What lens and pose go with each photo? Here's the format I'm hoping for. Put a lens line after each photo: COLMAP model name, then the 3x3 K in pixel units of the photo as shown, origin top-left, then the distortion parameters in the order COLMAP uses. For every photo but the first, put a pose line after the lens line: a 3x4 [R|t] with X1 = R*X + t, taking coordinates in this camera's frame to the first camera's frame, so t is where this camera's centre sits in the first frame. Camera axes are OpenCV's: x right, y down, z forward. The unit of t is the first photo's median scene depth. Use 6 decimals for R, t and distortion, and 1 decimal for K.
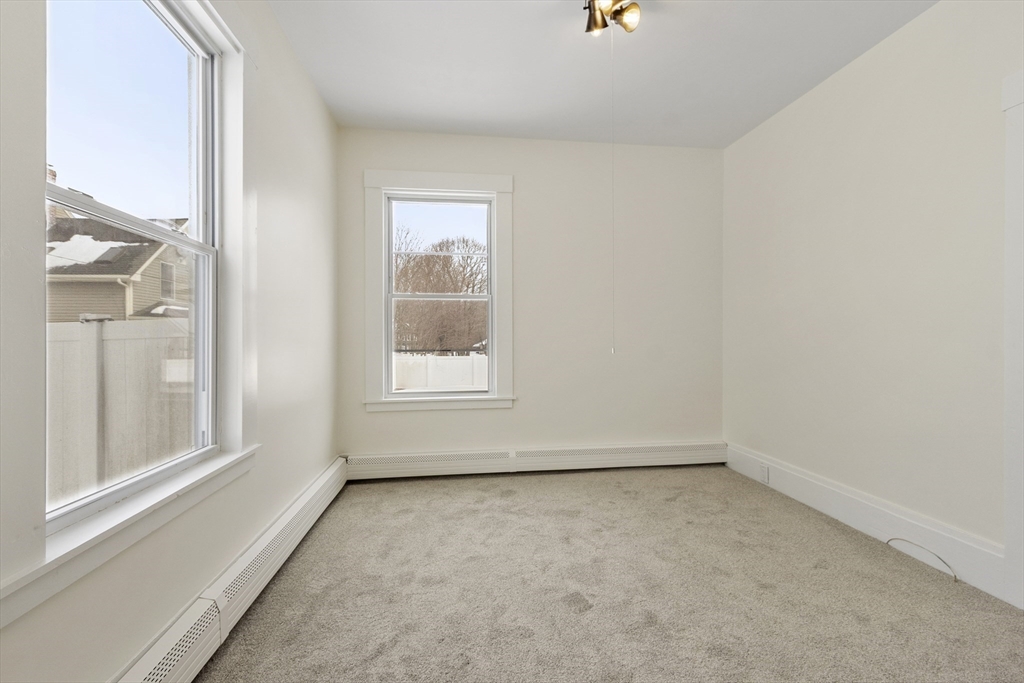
lens RADIAL K [[448.1, 0, 512.0], [0, 448.1, 341.5], [0, 0, 1]] dist [0.002518, -0.000207]
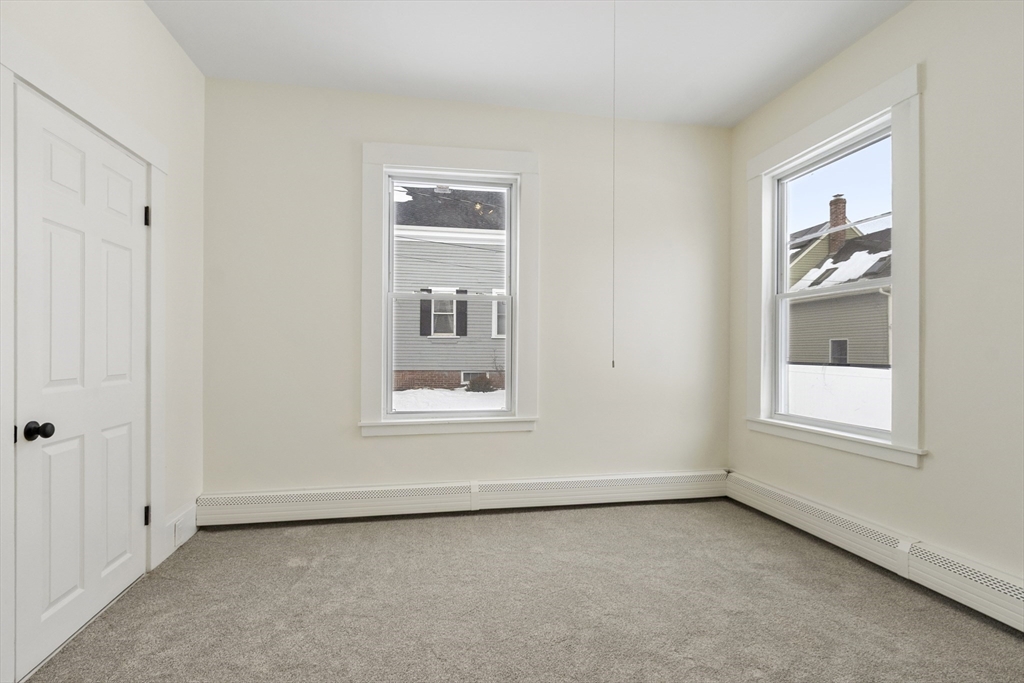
lens RADIAL K [[481.9, 0, 512.0], [0, 481.9, 341.5], [0, 0, 1]] dist [-0.001872, -0.000327]
pose [[0.060067, -0.013020, -0.998109, 0.584039], [-0.007700, 0.999879, -0.013506, -0.001349], [0.998165, 0.008496, 0.059959, 0.444332]]
